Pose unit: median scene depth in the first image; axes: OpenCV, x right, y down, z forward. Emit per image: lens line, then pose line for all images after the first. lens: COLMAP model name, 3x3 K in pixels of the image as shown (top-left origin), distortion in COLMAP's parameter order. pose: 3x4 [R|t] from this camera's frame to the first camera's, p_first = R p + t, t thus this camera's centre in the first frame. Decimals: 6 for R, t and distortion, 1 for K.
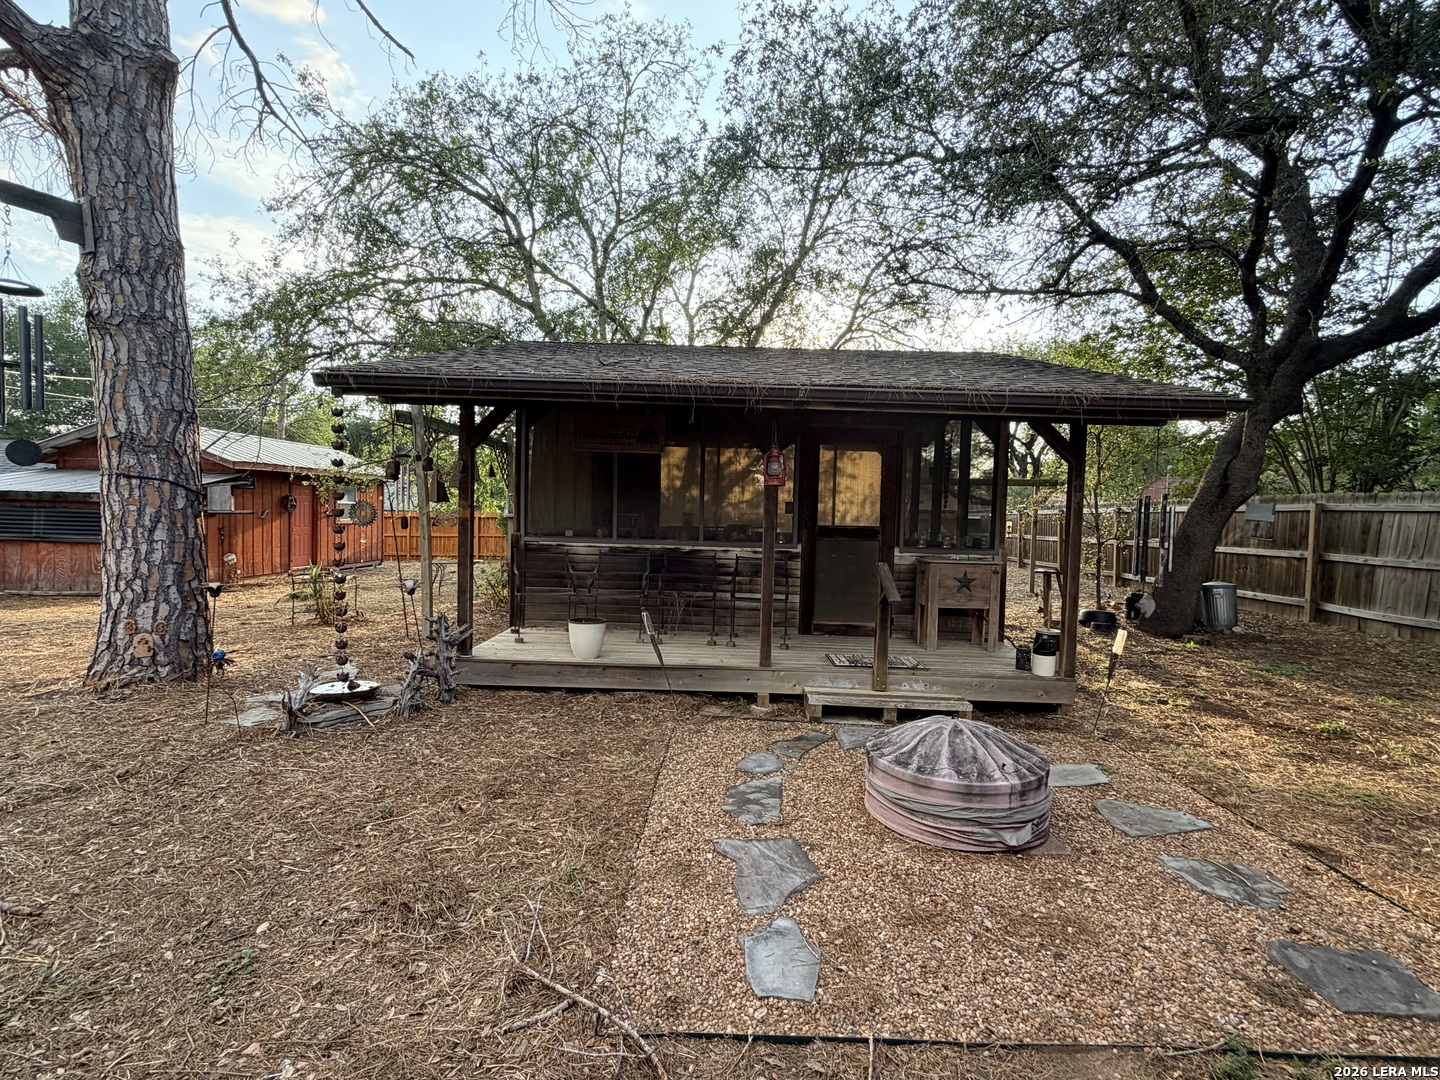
lens RADIAL K [[676.0, 0, 718.1], [0, 676.0, 543.5], [0, 0, 1]] dist [-0.001531, -0.000053]
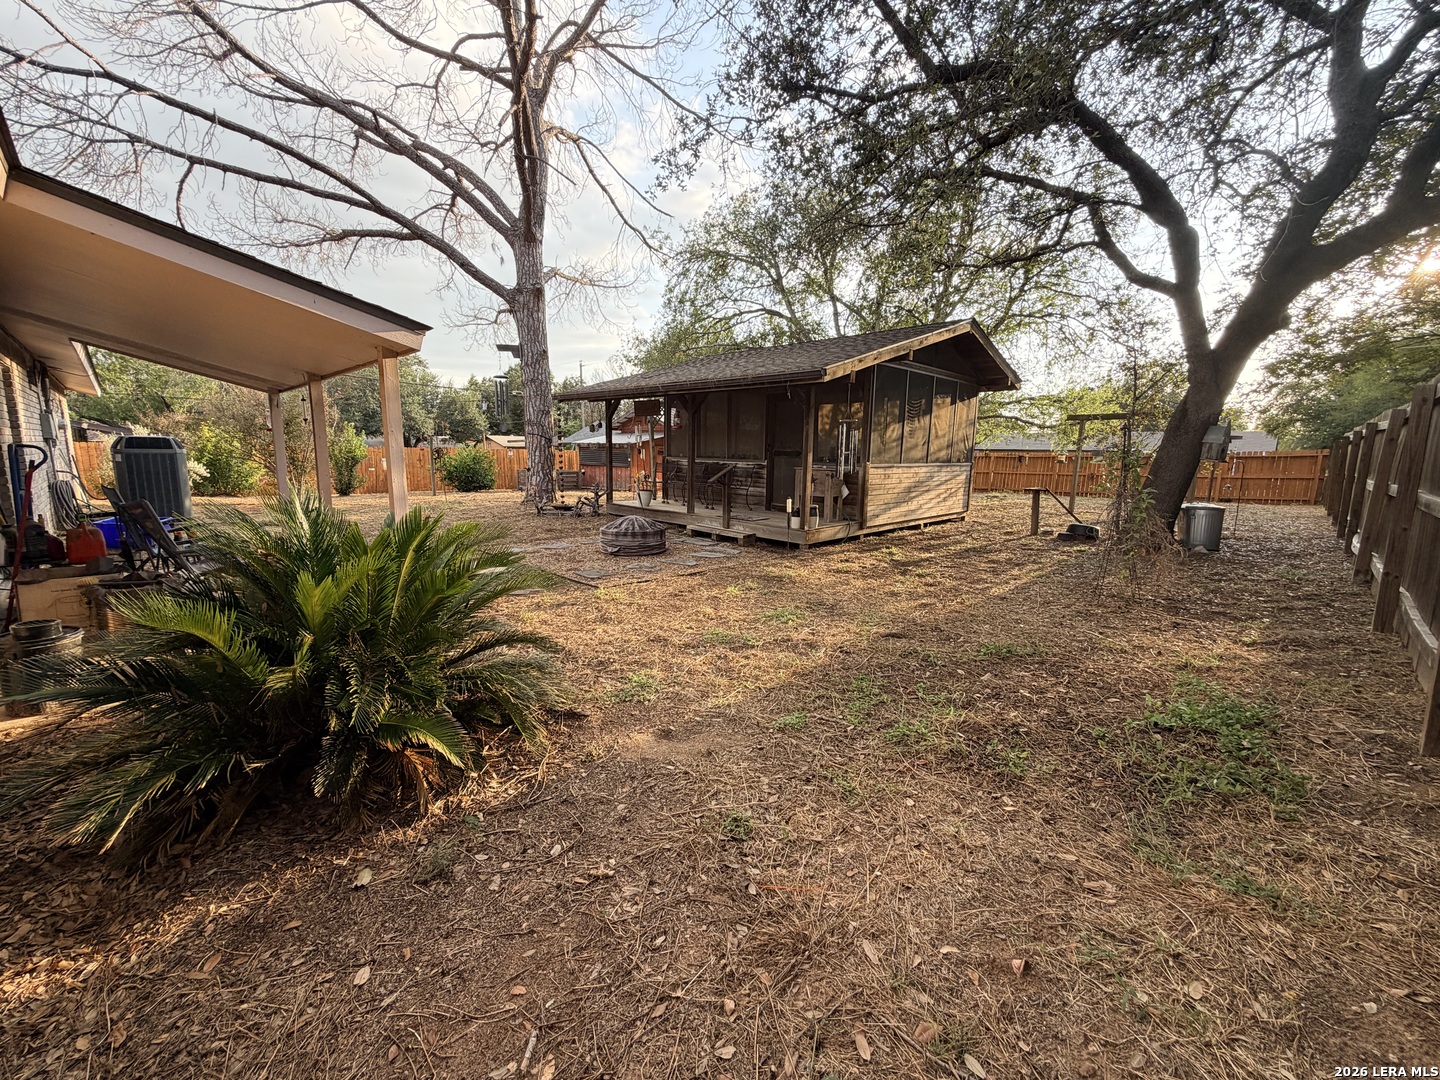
lens RADIAL K [[577.1, 0, 720.8], [0, 577.1, 538.1], [0, 0, 1]] dist [0.002279, -0.000377]
pose [[0.714340, 0.091681, -0.693768, 1.131416], [-0.025744, 0.994153, 0.104869, 0.049871], [0.699325, -0.057052, 0.712523, -0.196124]]
